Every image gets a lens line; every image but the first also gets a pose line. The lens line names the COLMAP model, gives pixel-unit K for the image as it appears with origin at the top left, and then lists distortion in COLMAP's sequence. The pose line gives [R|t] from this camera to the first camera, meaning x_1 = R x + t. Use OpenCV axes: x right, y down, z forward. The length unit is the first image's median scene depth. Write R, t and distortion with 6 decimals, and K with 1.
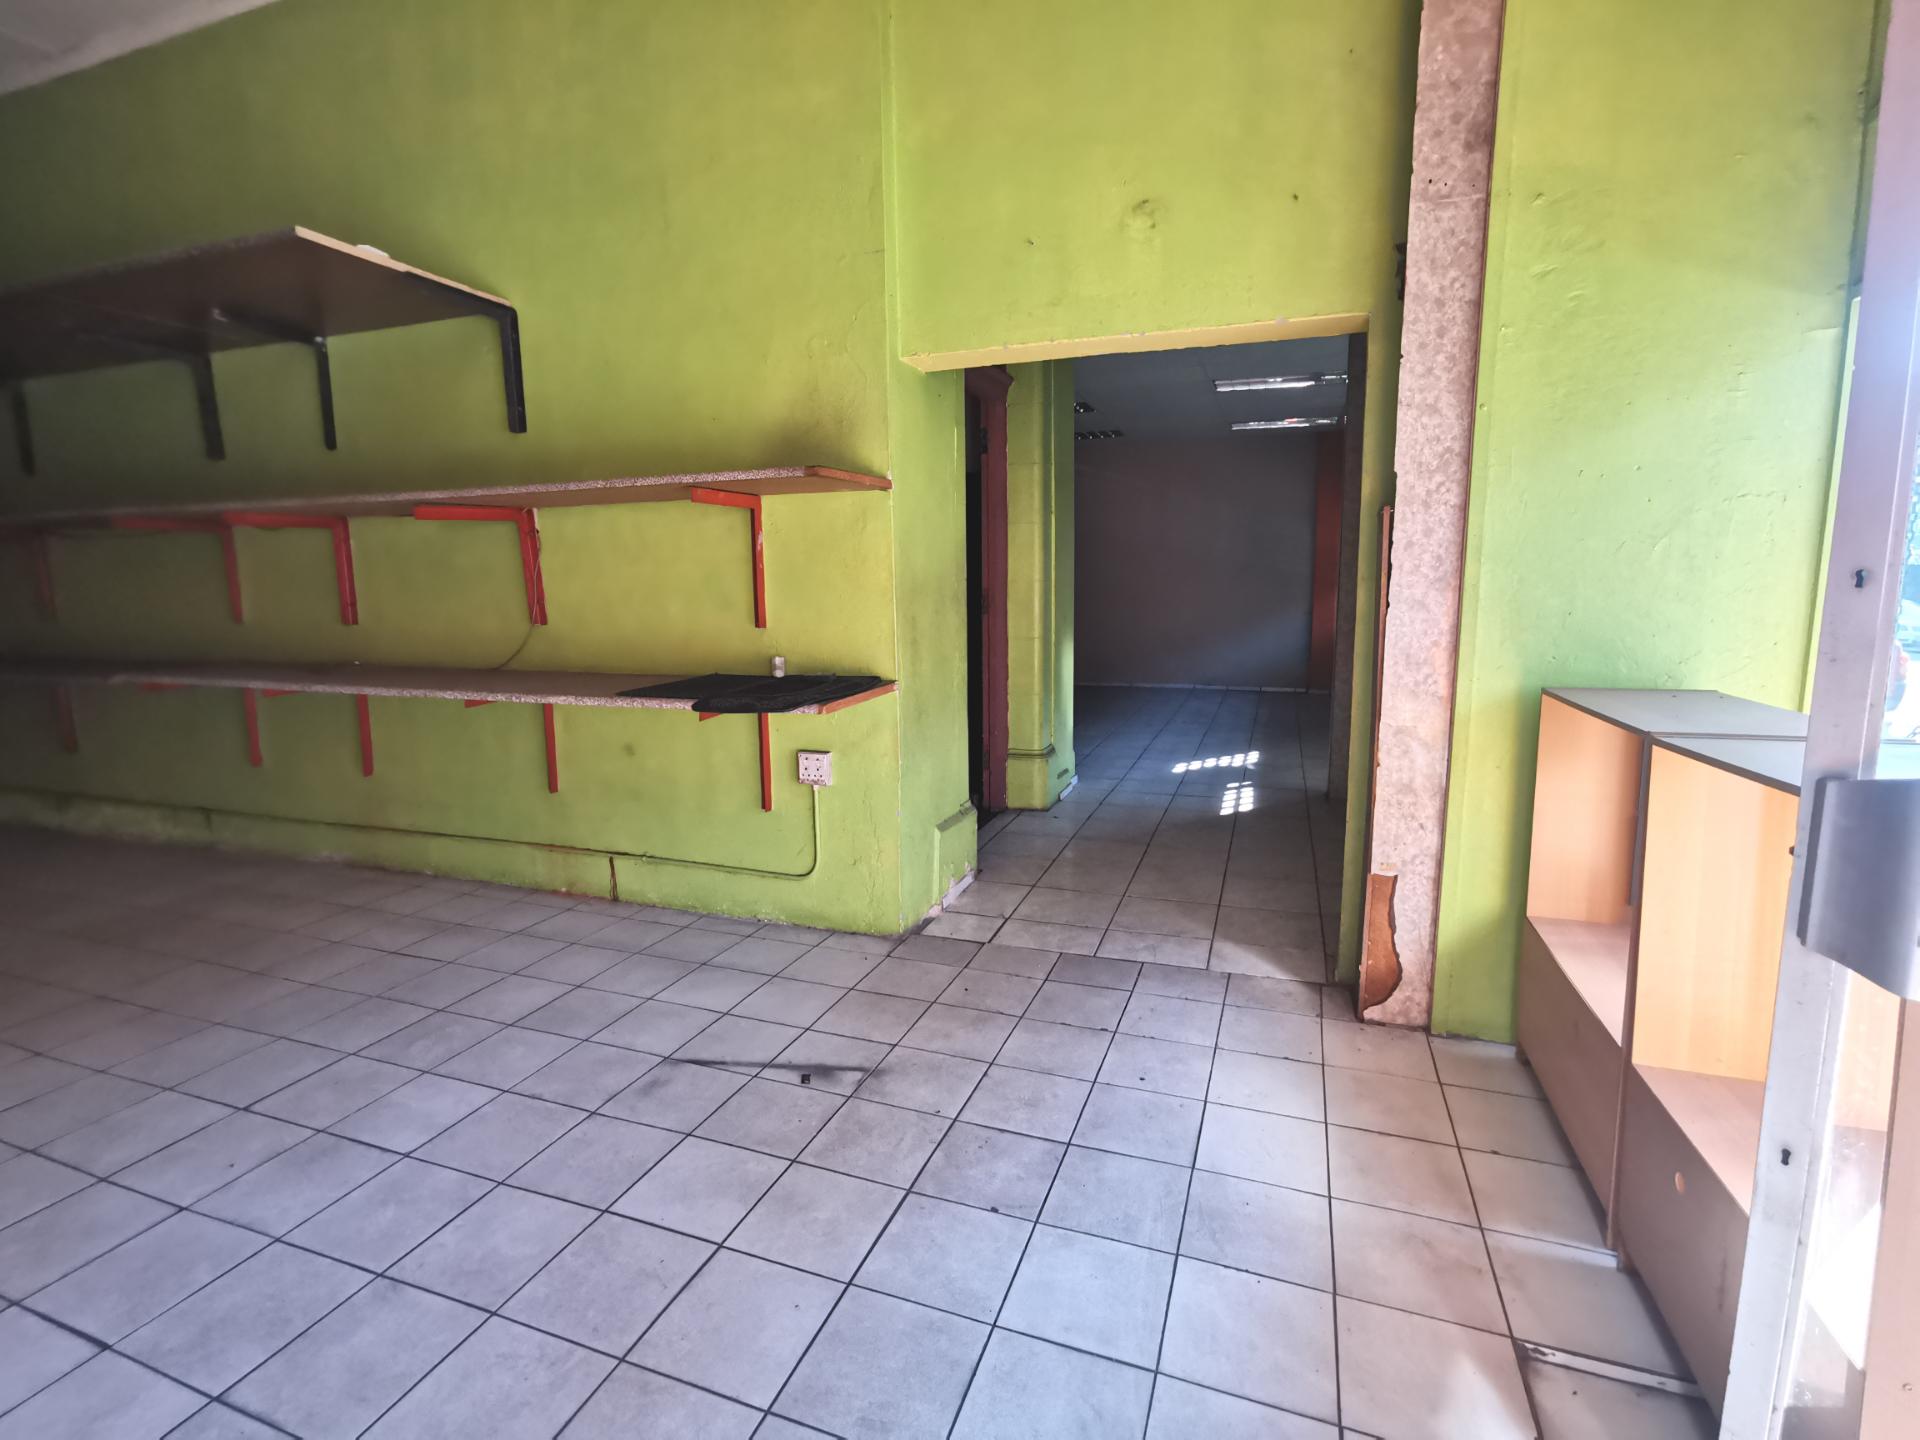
lens RADIAL K [[926.0, 0, 953.3], [0, 926.0, 717.9], [0, 0, 1]] dist [-0.019105, 0.011556]
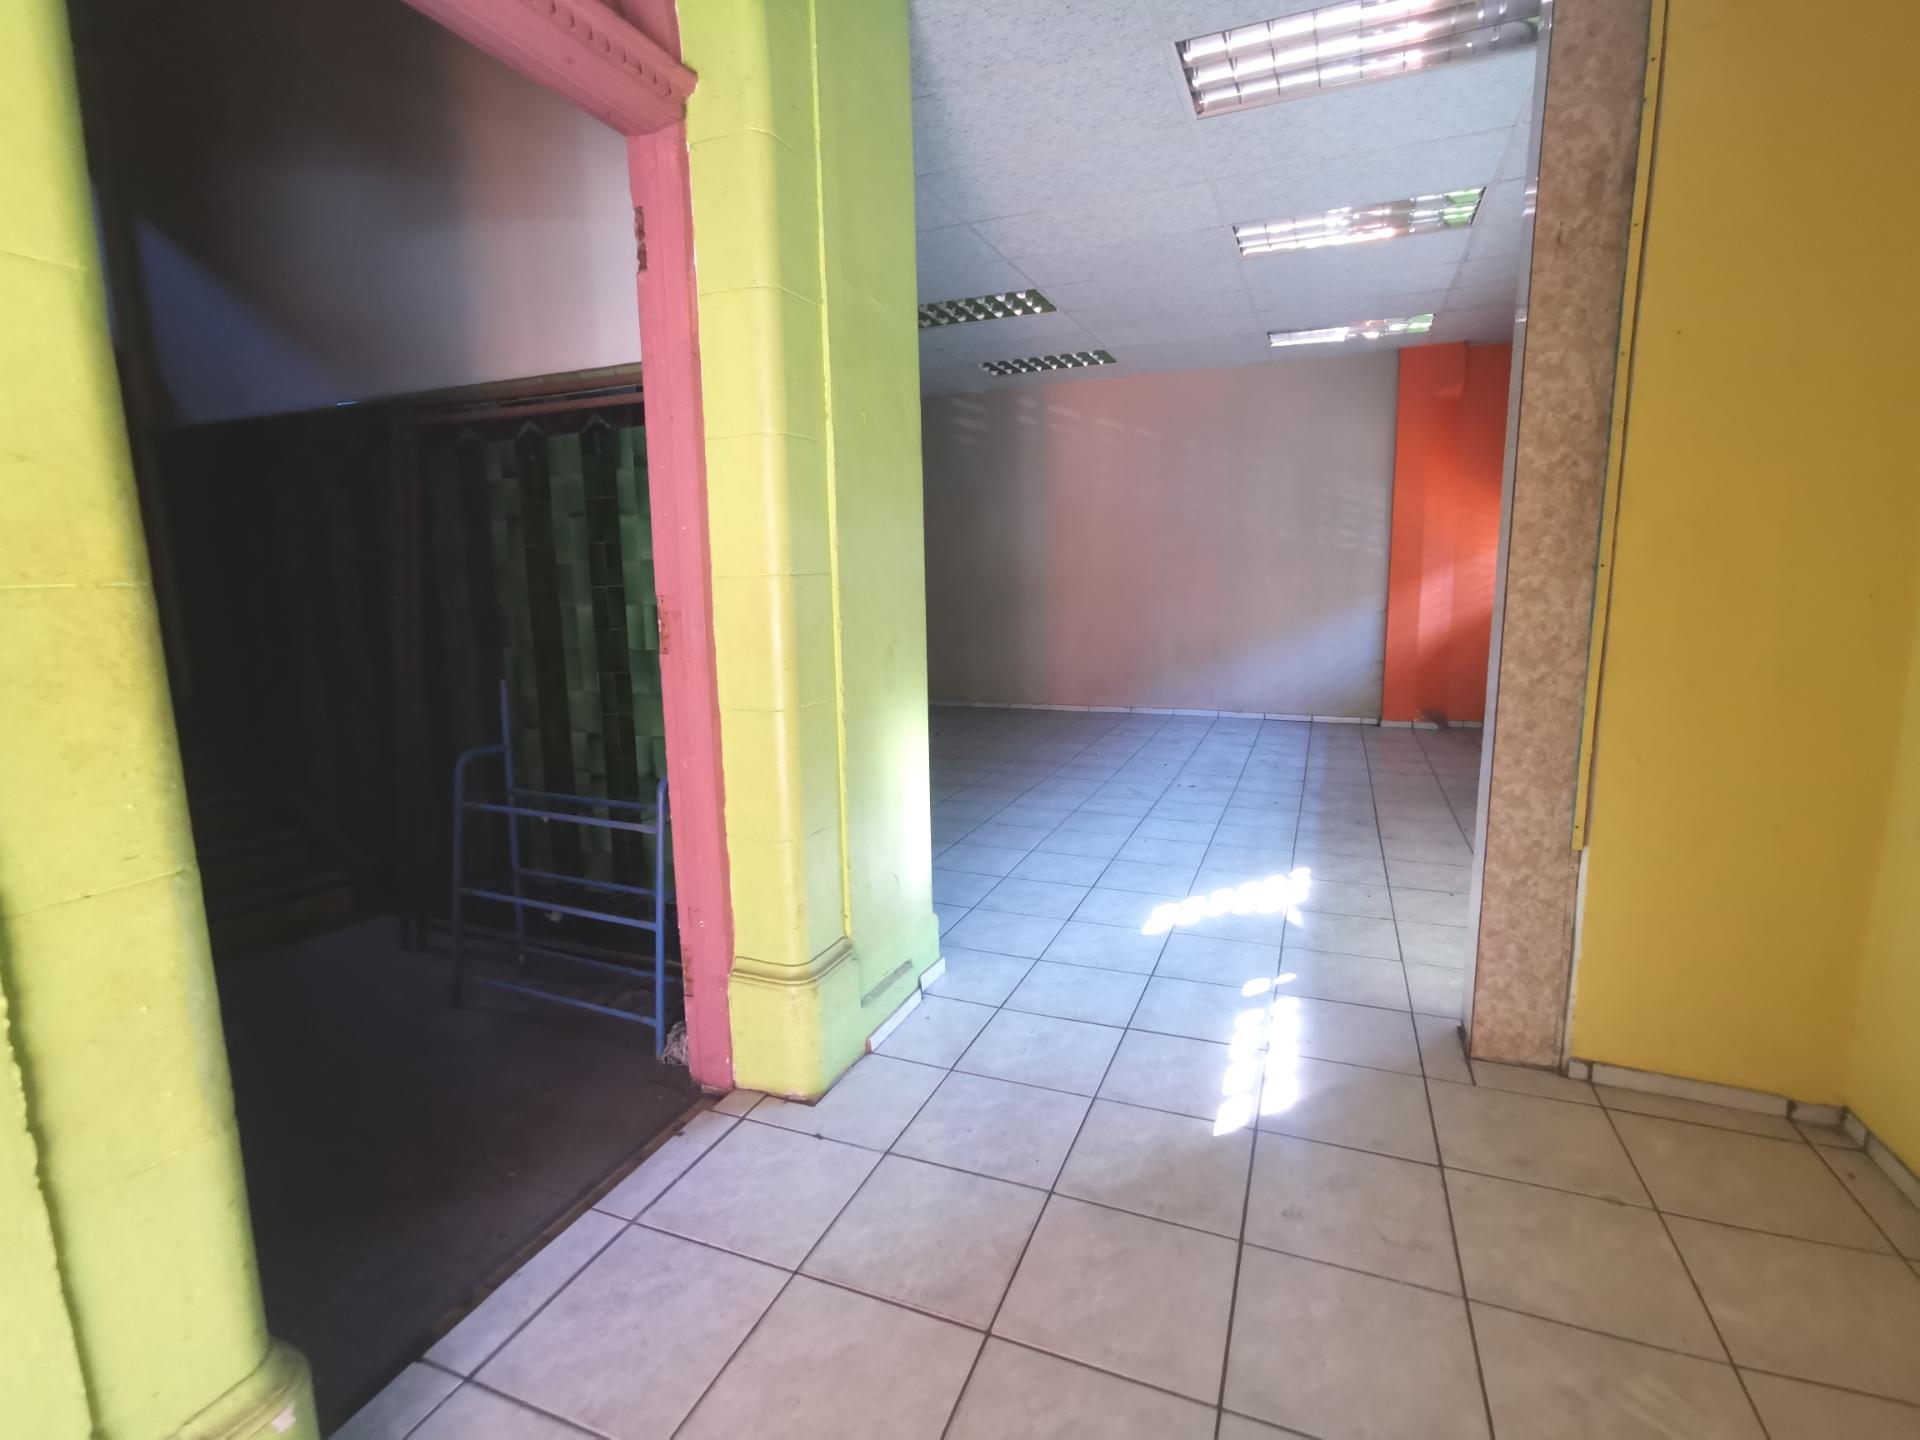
lens RADIAL K [[926.0, 0, 961.8], [0, 926.0, 719.2], [0, 0, 1]] dist [-0.019105, 0.011556]
pose [[0.999071, -0.006809, -0.042551, 0.166313], [0.007424, 0.999870, 0.014311, -0.075839], [0.042448, -0.014613, 0.998992, 0.501691]]
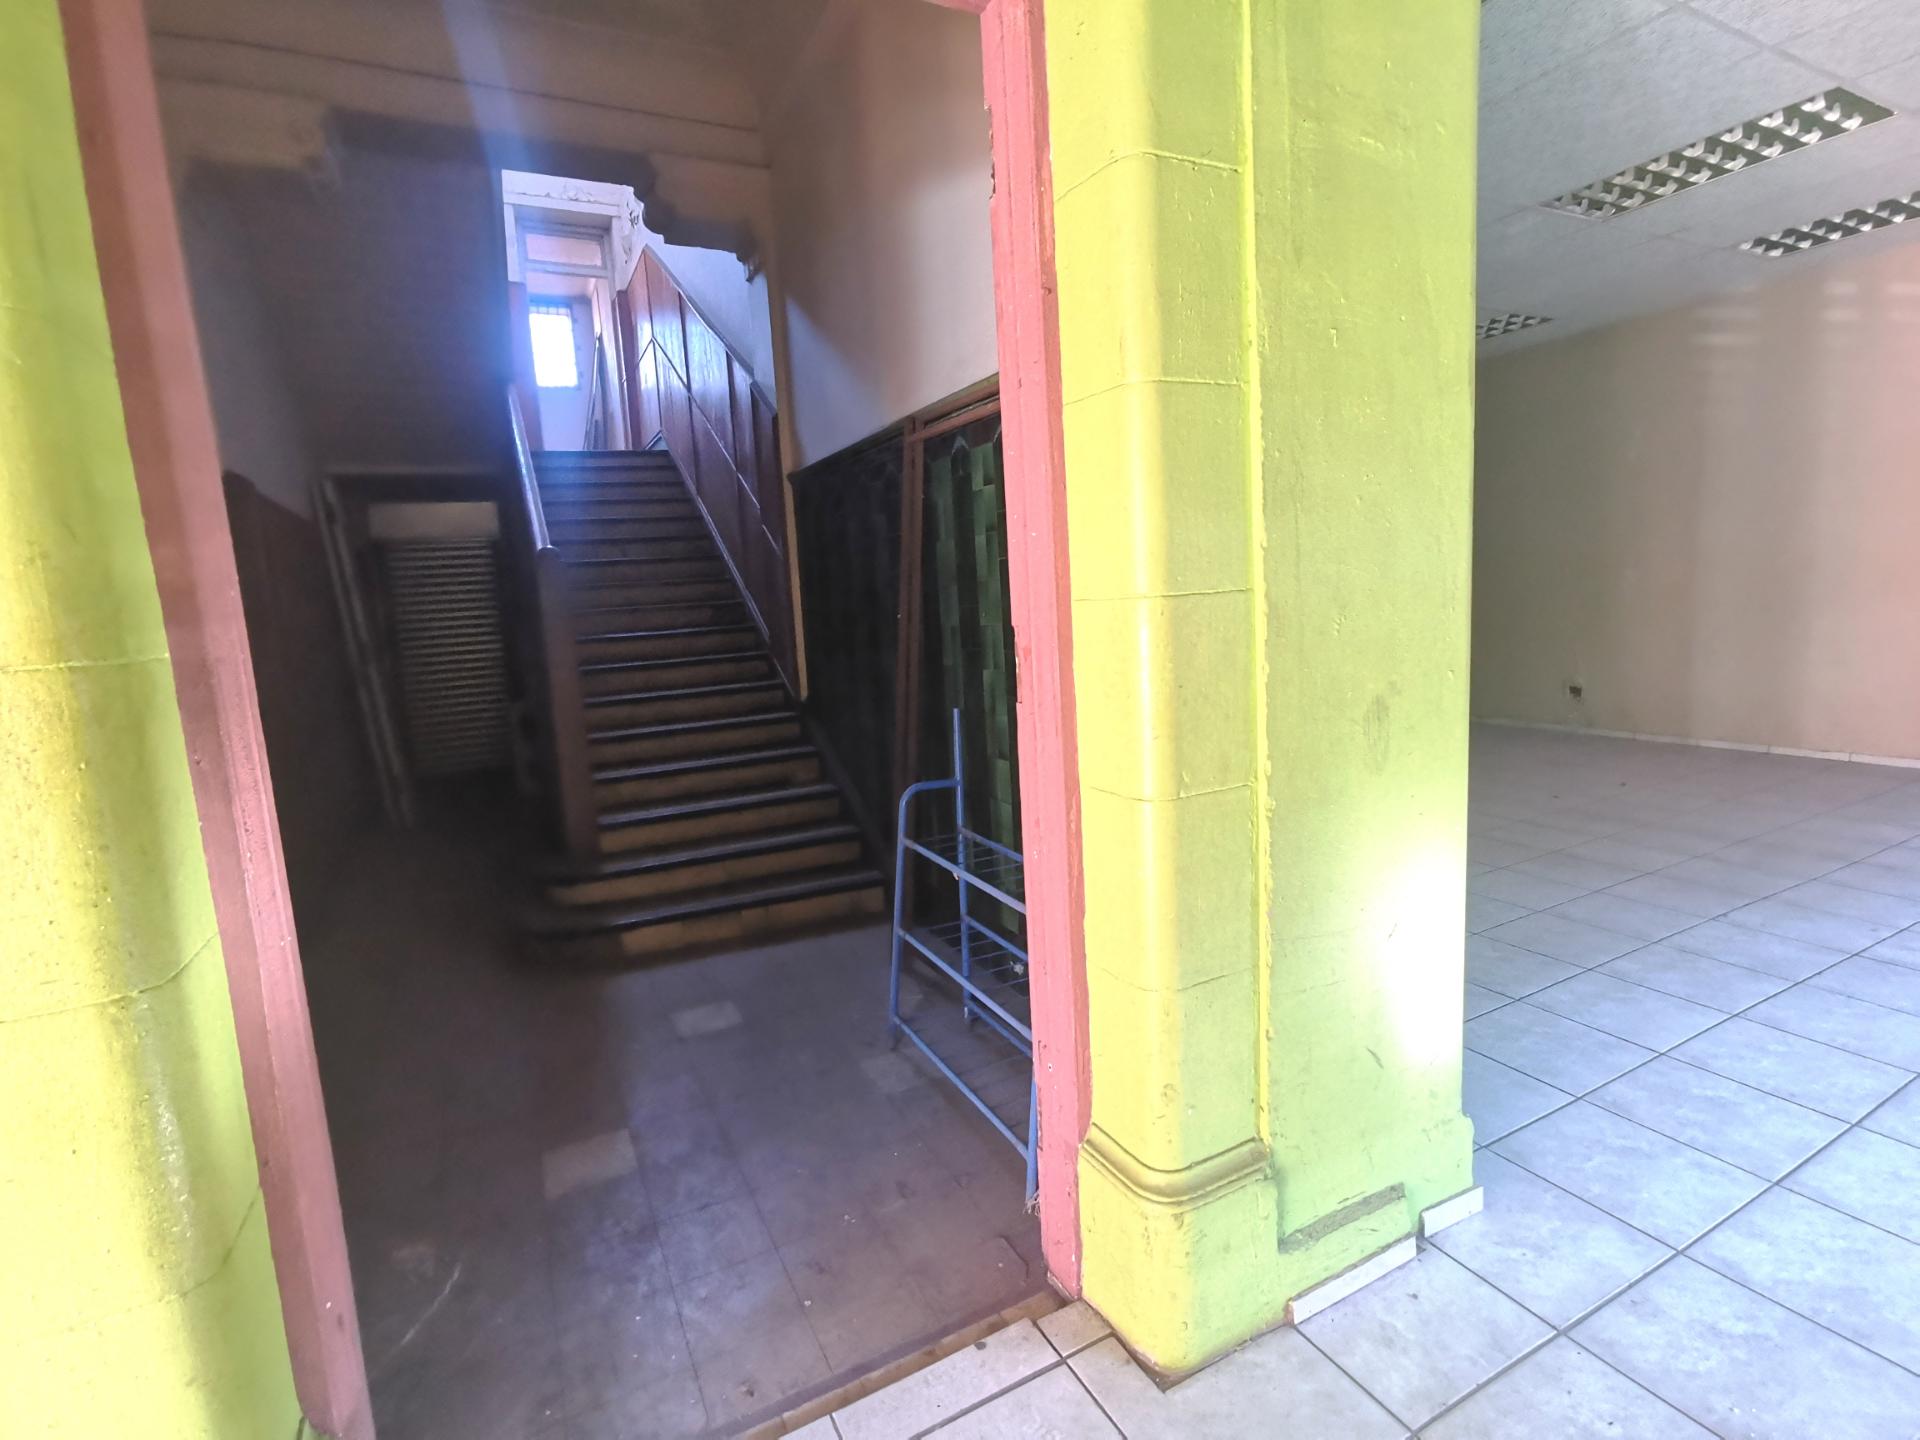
lens RADIAL K [[926.0, 0, 968.3], [0, 926.0, 713.4], [0, 0, 1]] dist [-0.019105, 0.011556]
pose [[0.733396, 0.055188, -0.677558, 0.209877], [-0.046101, 0.998442, 0.031424, -0.102800], [0.678236, 0.008190, 0.734798, 0.653063]]
